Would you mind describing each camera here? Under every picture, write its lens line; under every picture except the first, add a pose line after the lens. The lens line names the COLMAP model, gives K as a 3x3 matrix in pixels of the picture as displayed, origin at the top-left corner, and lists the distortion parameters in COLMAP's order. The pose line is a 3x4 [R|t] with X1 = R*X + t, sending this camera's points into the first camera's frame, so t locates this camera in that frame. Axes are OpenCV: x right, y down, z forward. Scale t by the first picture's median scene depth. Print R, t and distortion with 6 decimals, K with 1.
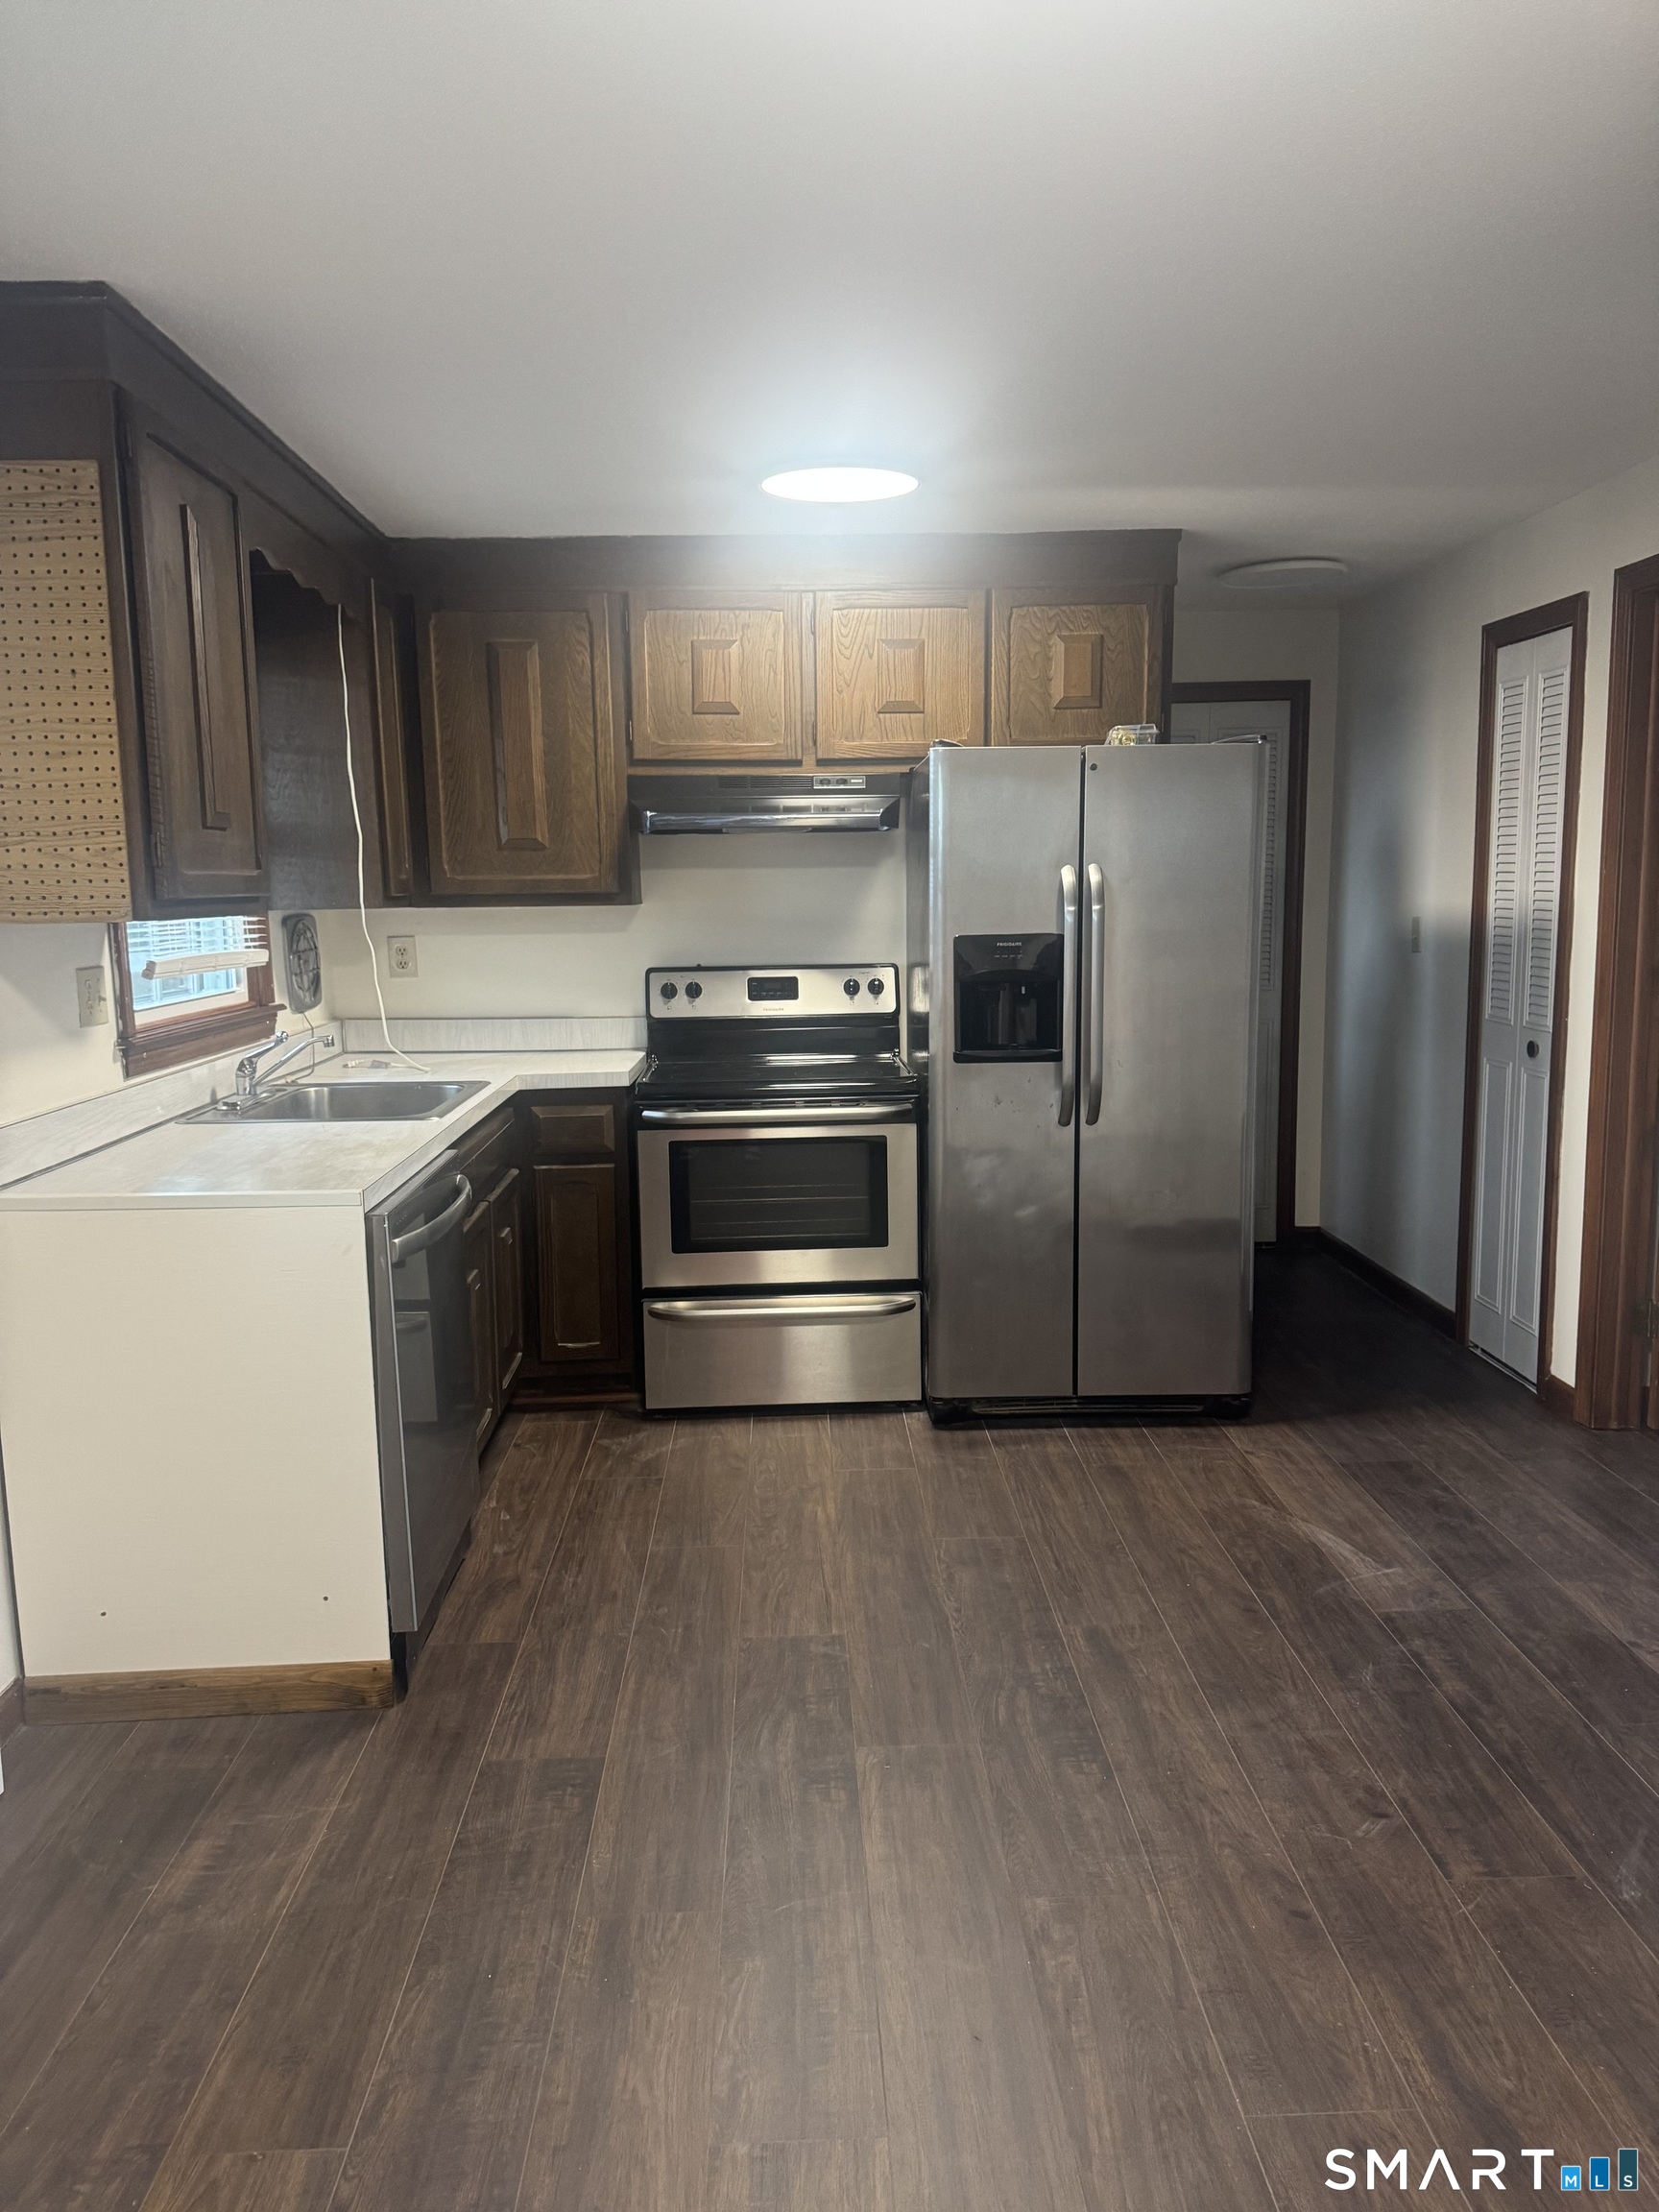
lens RADIAL K [[1545.8, 0, 865.8], [0, 1545.8, 1104.4], [0, 0, 1]] dist [0.143910, -0.246025]
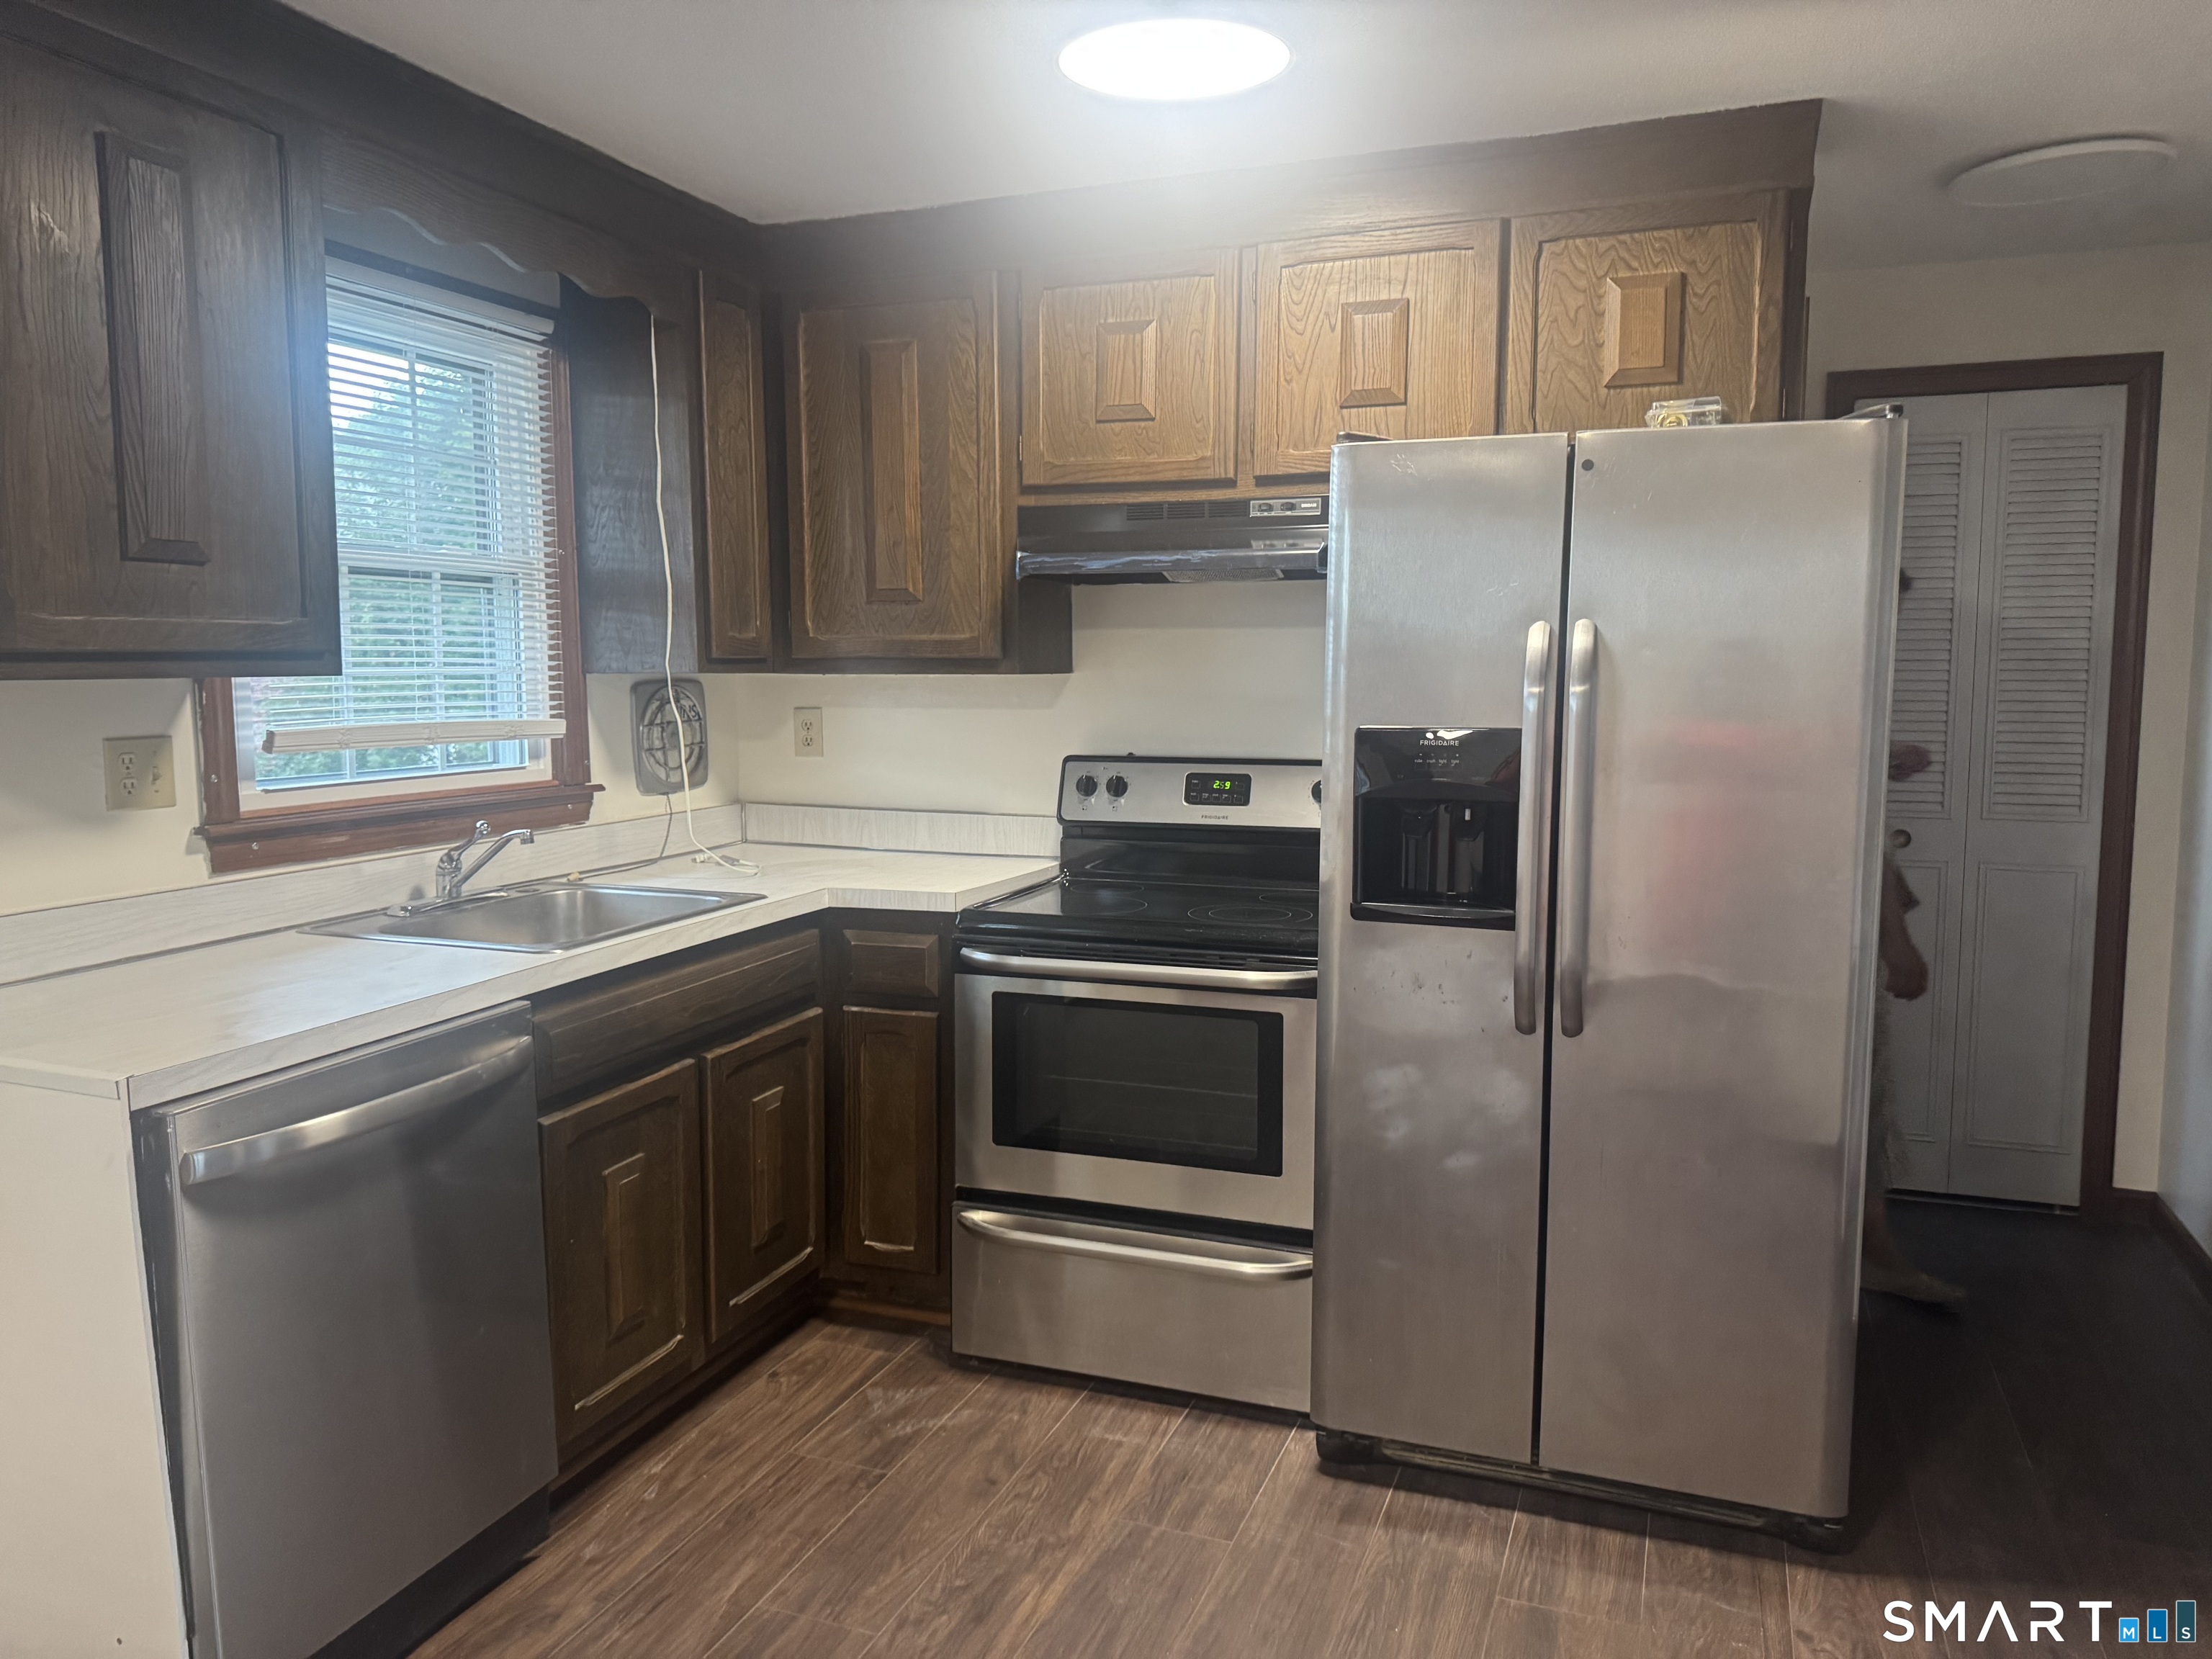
lens RADIAL K [[1591.0, 0, 1097.7], [0, 1591.0, 811.9], [0, 0, 1]] dist [0.109283, -0.187906]
pose [[0.917979, 0.052468, -0.393143, 0.209328], [-0.069347, 0.997176, -0.028841, -0.042622], [0.390519, 0.053739, 0.919025, 0.313059]]
